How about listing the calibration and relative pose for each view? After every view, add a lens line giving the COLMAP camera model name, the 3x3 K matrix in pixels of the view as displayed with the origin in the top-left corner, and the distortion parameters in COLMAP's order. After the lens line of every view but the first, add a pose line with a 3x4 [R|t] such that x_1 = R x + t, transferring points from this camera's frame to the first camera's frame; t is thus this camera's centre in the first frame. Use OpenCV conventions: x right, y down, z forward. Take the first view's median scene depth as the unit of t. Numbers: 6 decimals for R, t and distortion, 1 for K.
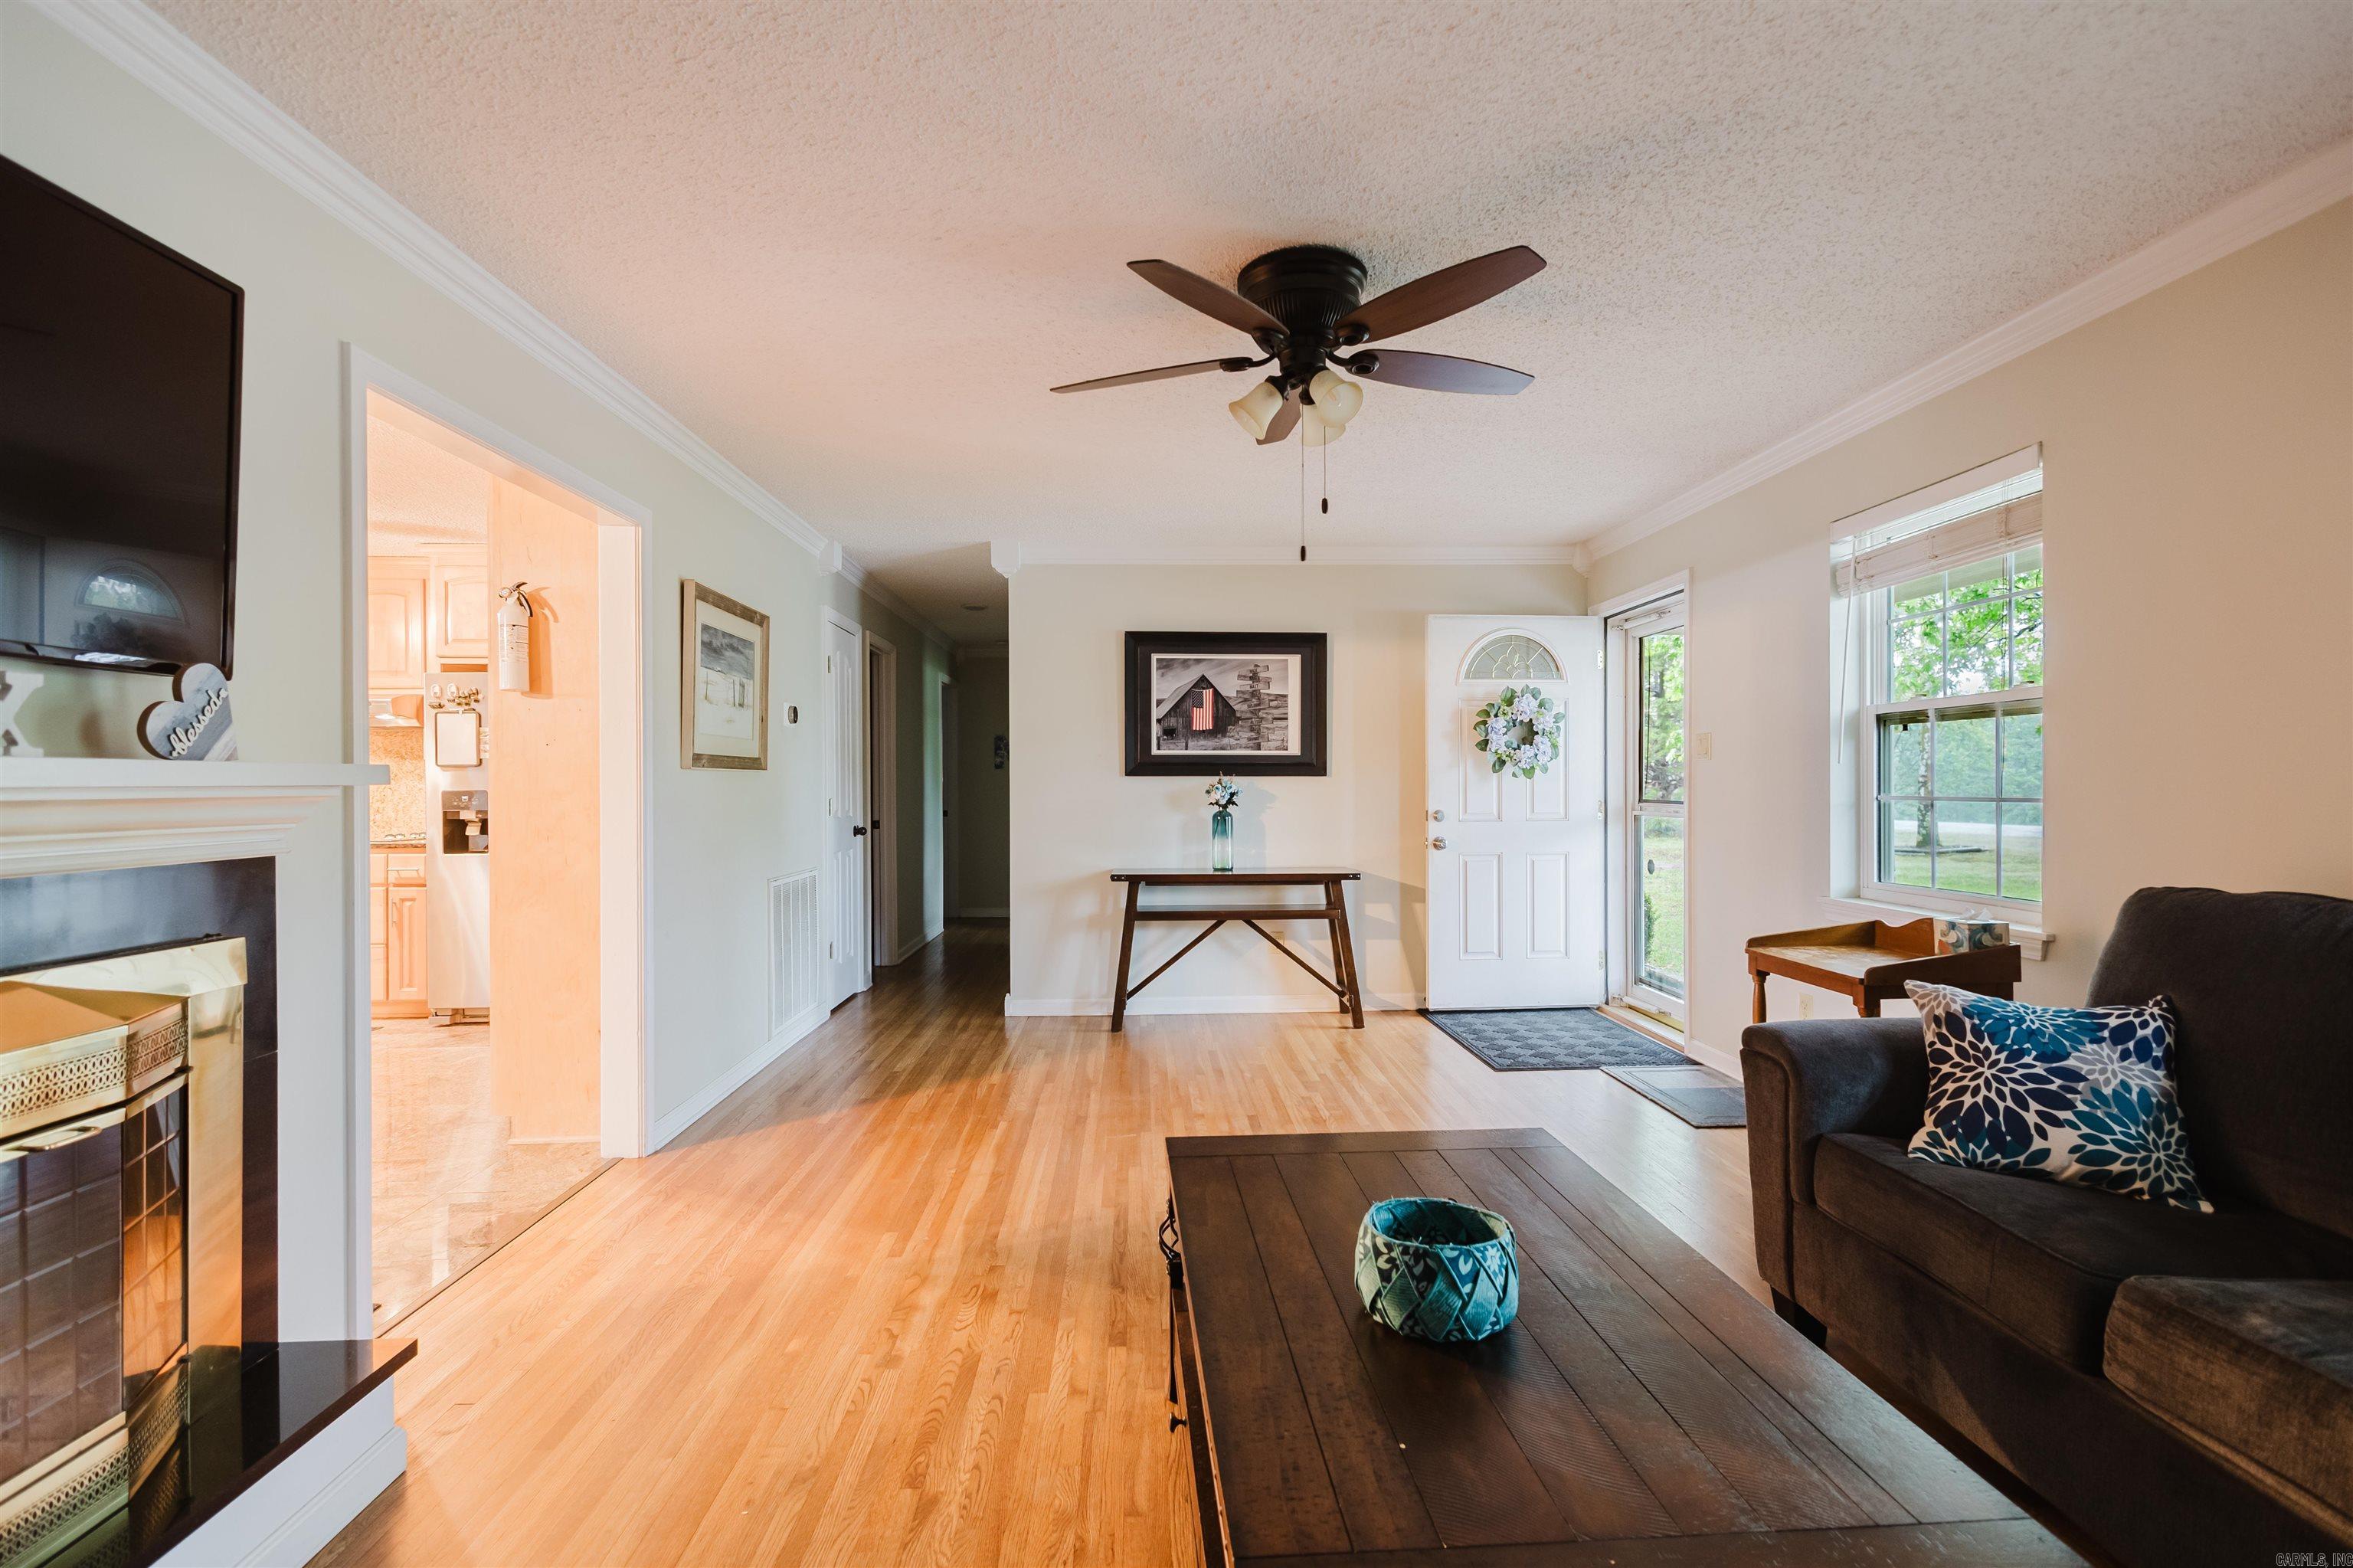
lens RADIAL K [[1076.0, 0, 1177.5], [0, 1076.0, 780.1], [0, 0, 1]] dist [0.010649, -0.003039]
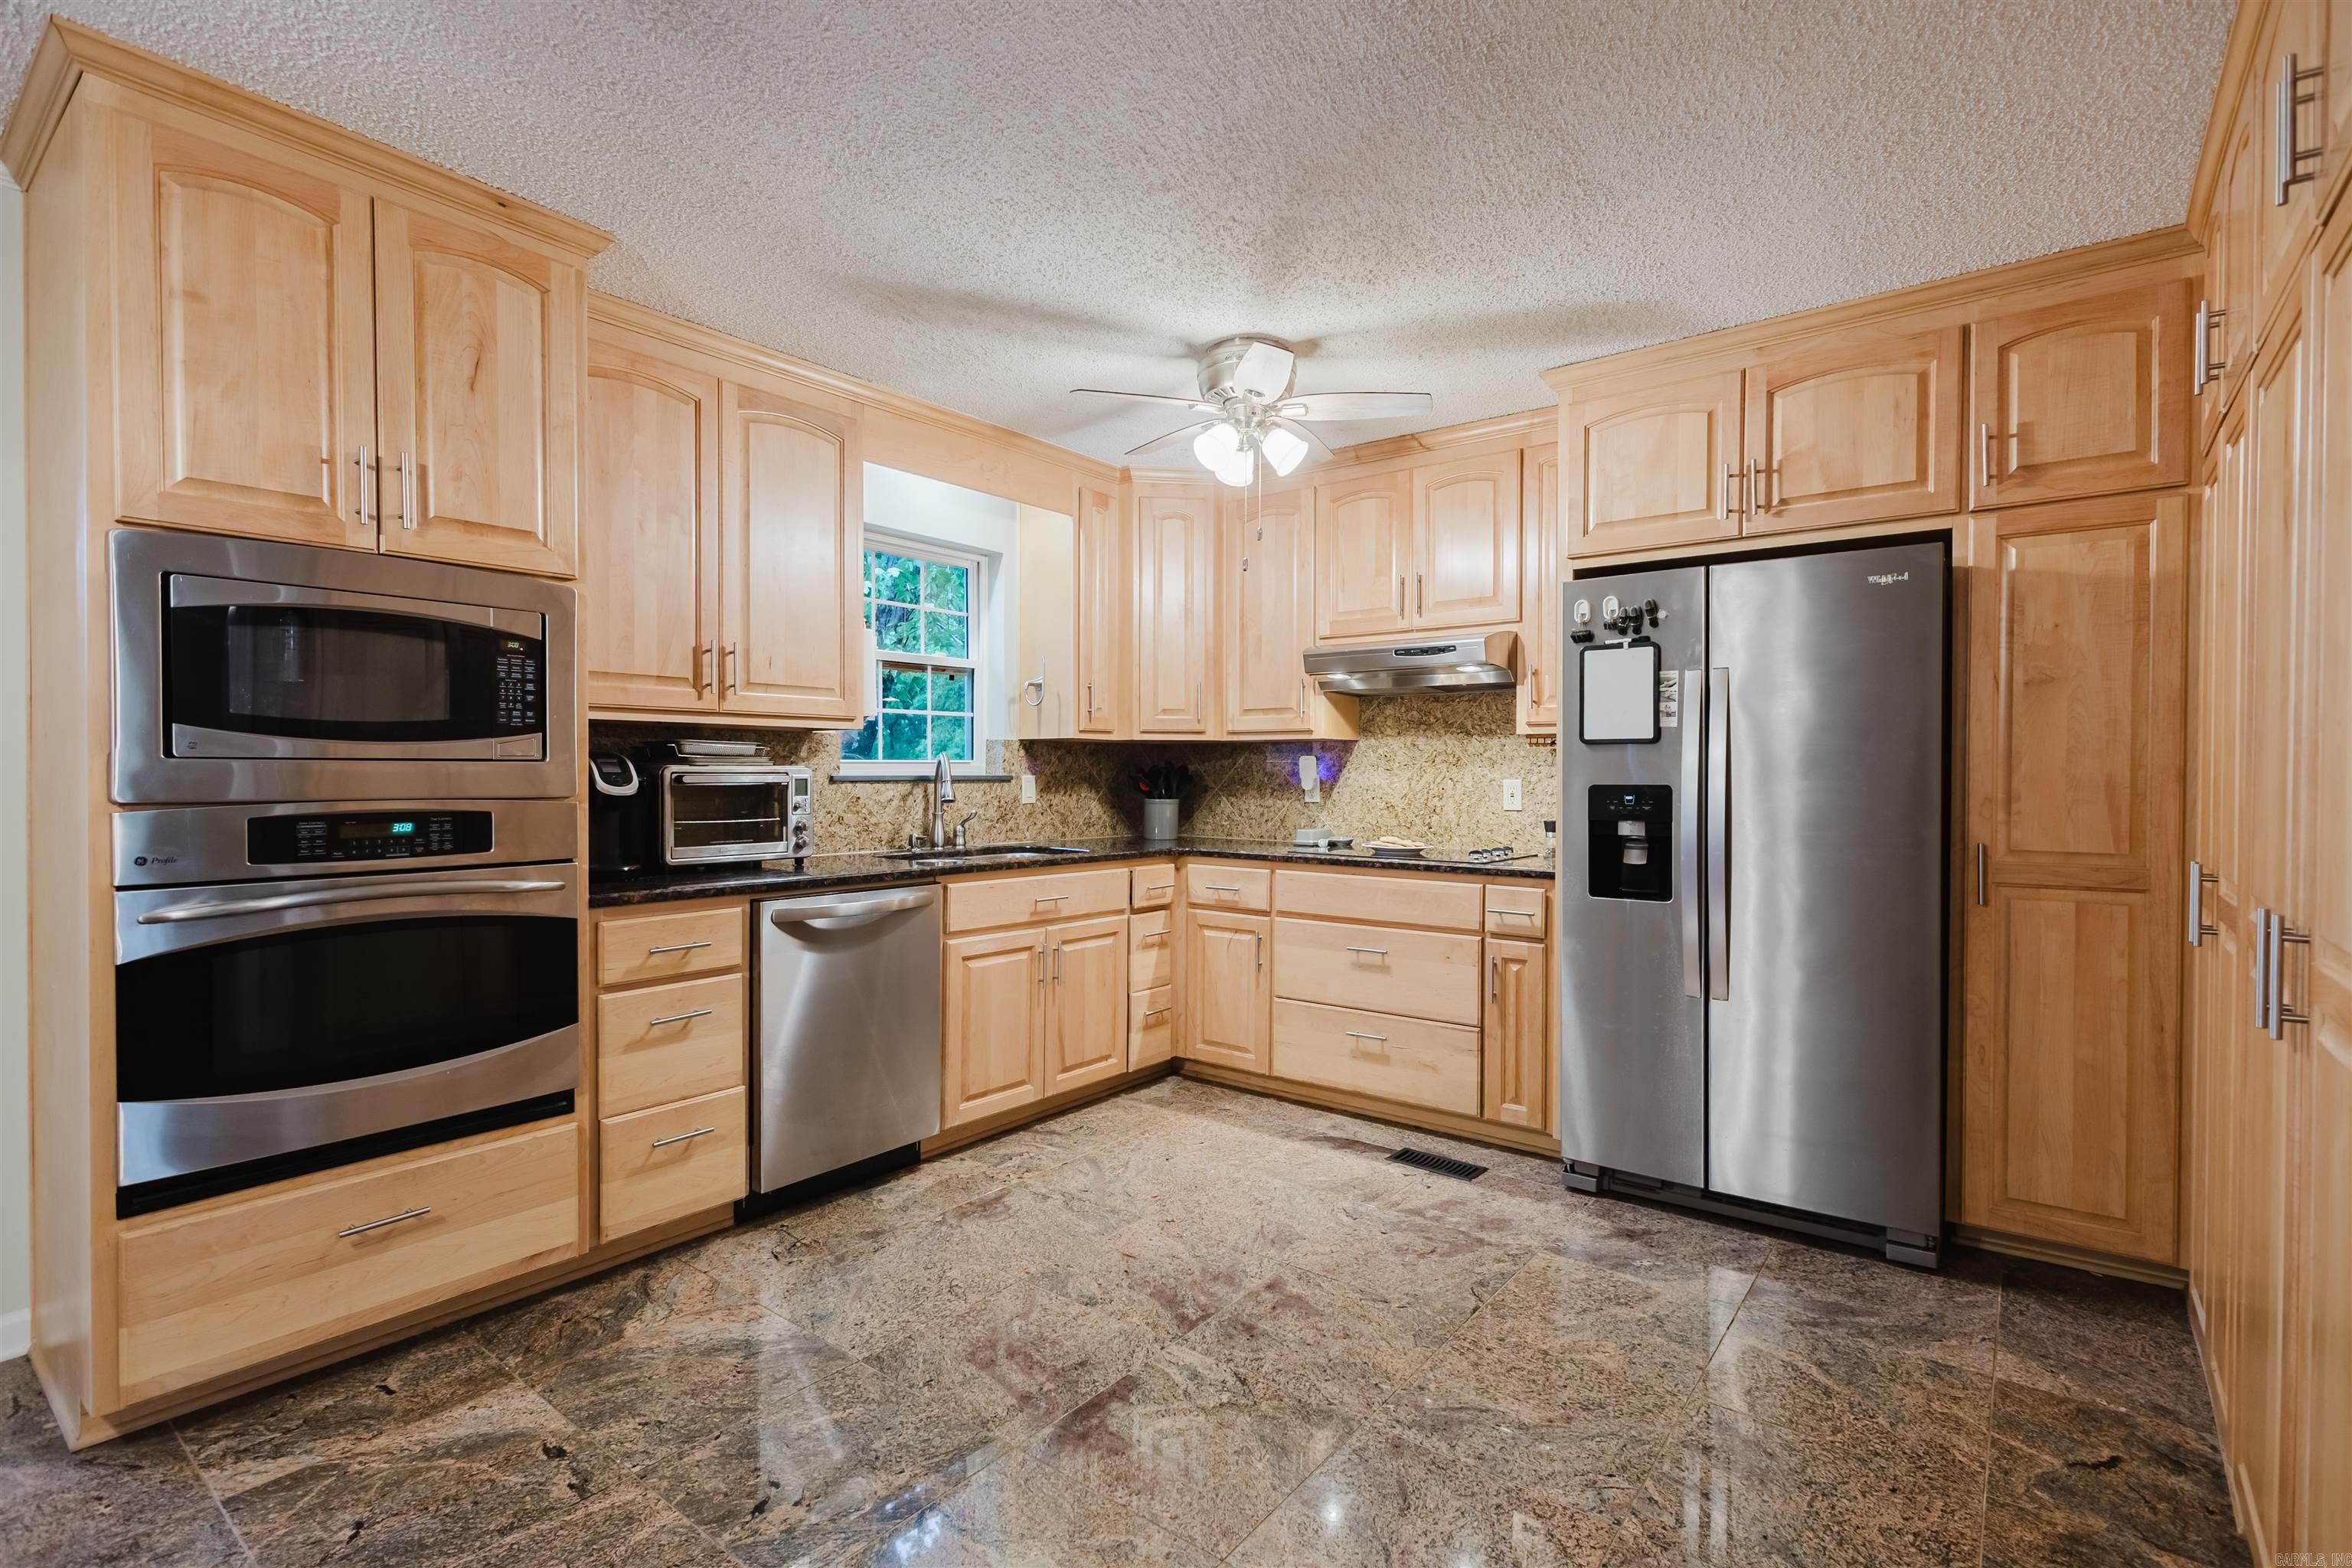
lens RADIAL K [[1075.5, 0, 1170.8], [0, 1075.5, 787.6], [0, 0, 1]] dist [0.010649, -0.003039]
pose [[0.749492, 0.016289, -0.661813, -0.466618], [-0.007463, 0.999842, 0.016157, 0.003570], [0.661971, -0.007170, 0.749495, 0.422564]]
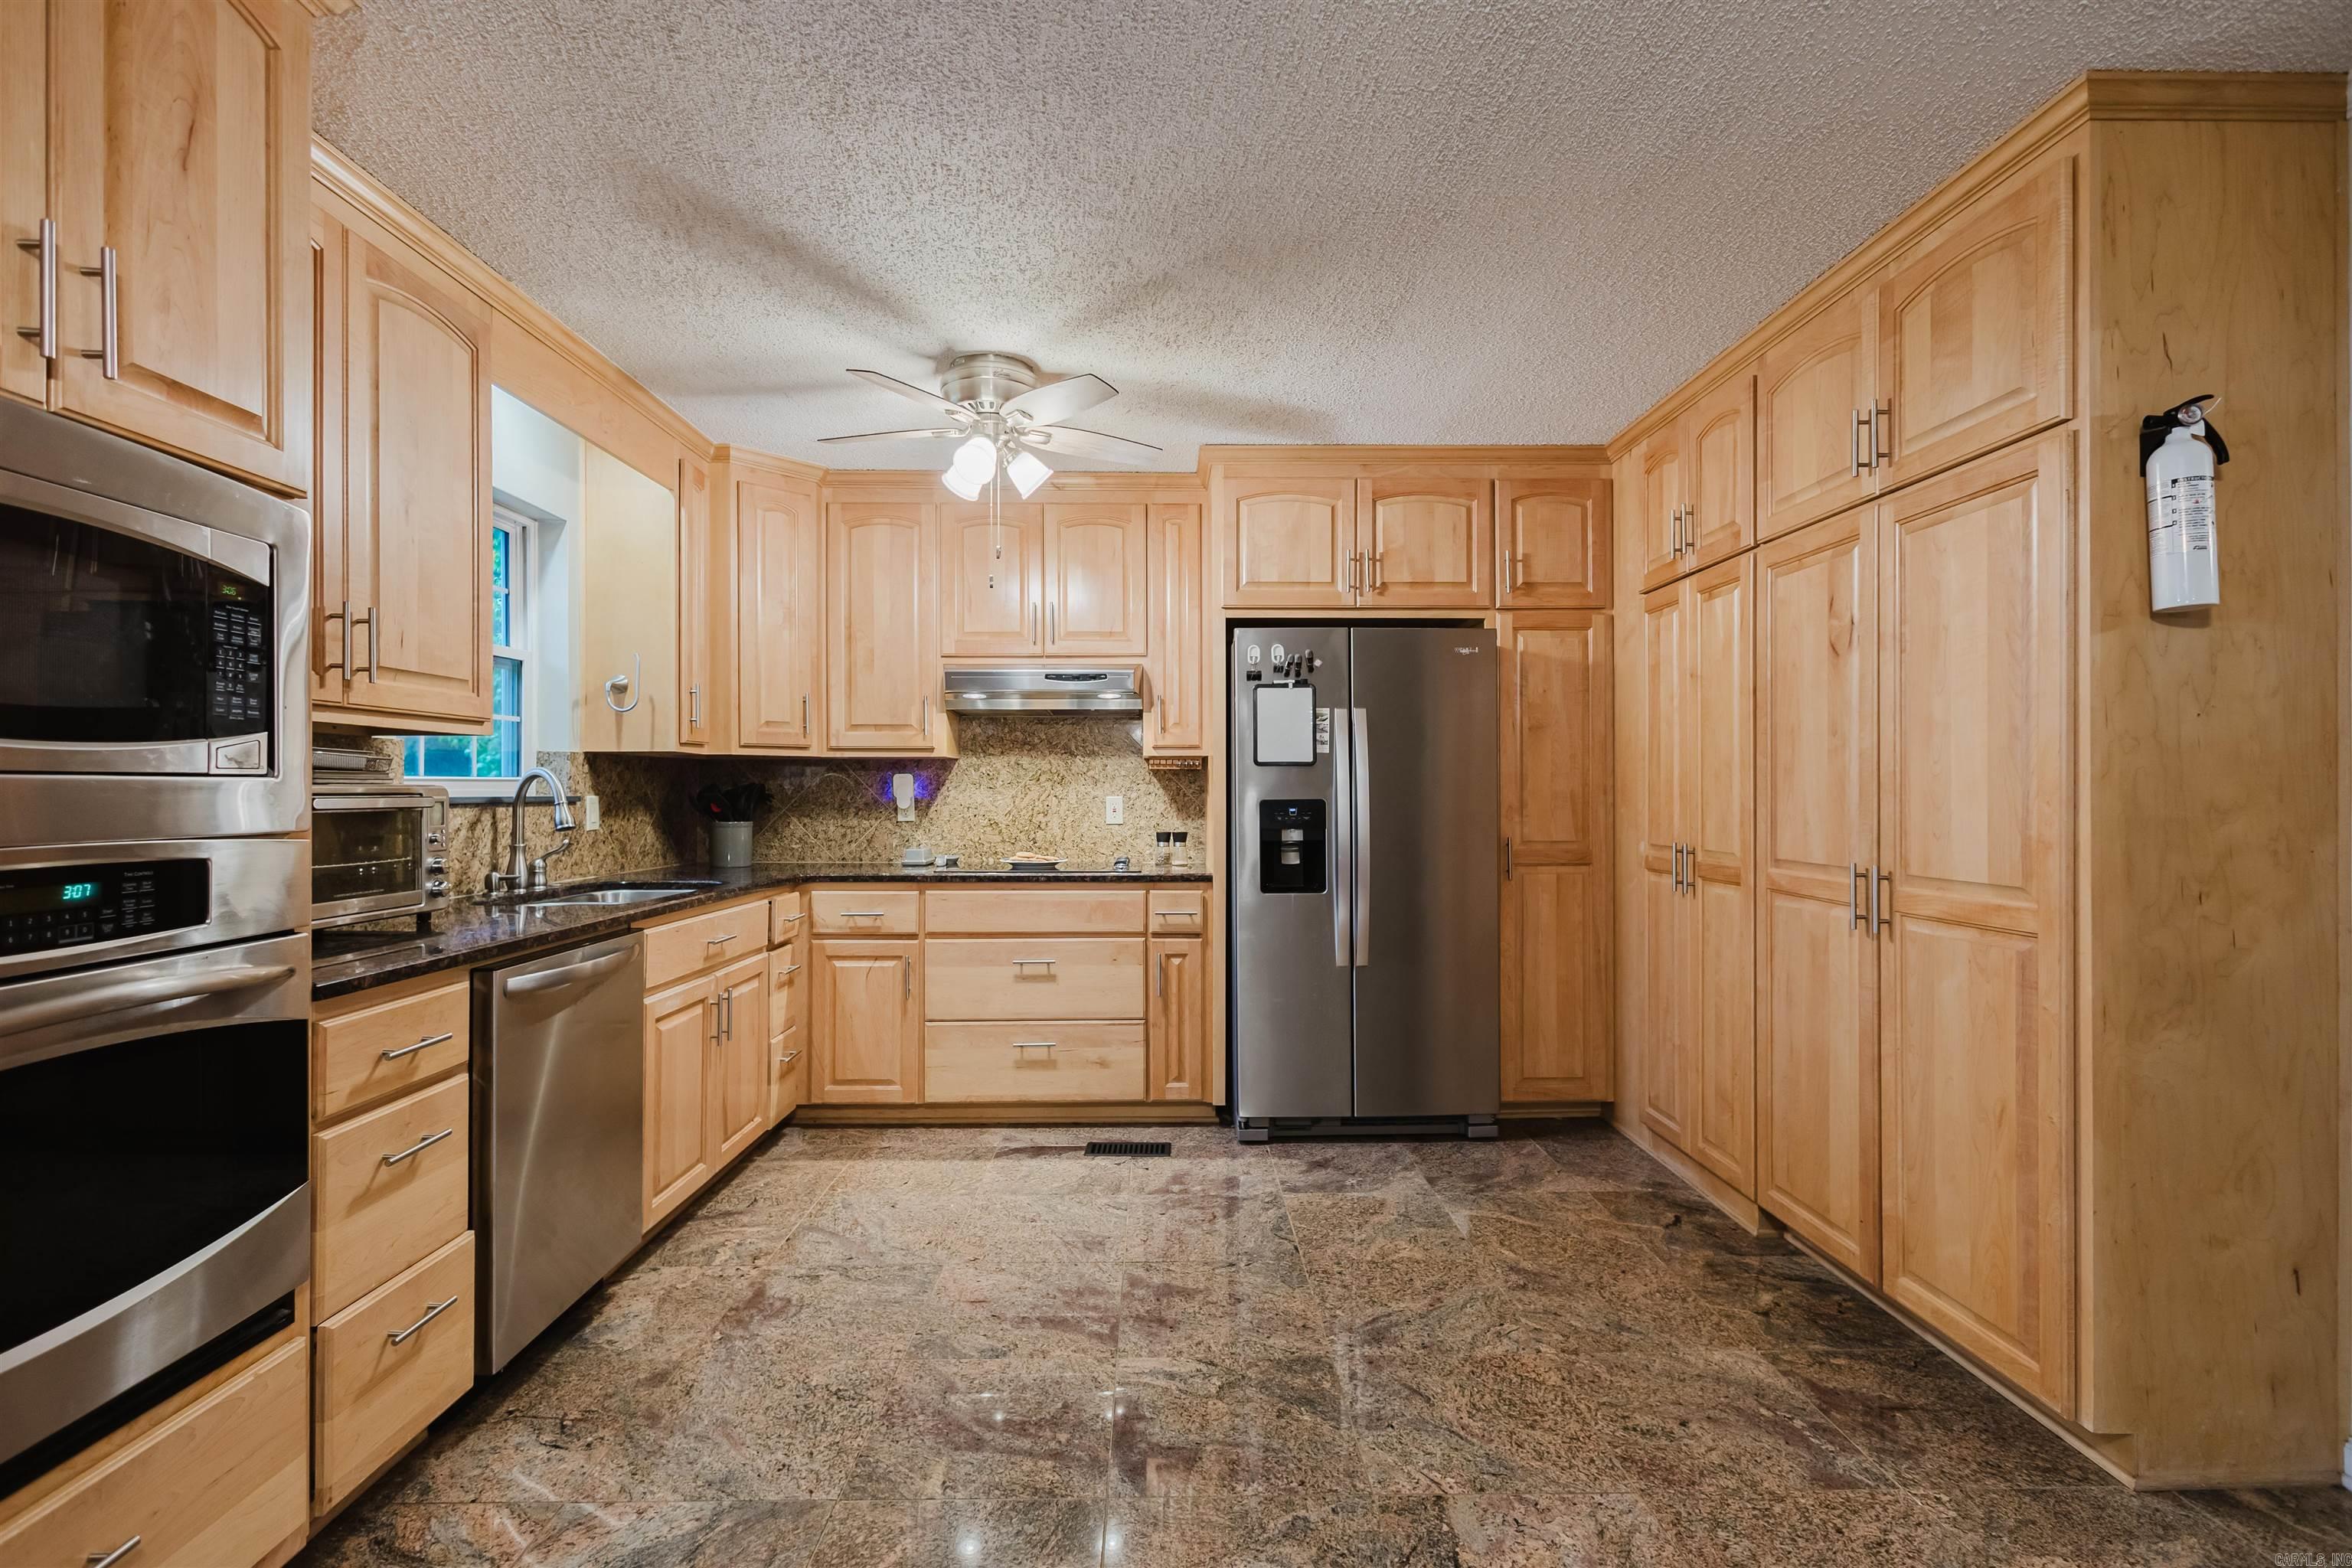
lens RADIAL K [[1075.5, 0, 1151.6], [0, 1075.5, 789.7], [0, 0, 1]] dist [0.010649, -0.003039]
pose [[0.998628, 0.002870, -0.052291, -0.711375], [-0.003011, 0.999992, -0.002611, 0.005217], [0.052283, 0.002765, 0.998628, 0.311998]]
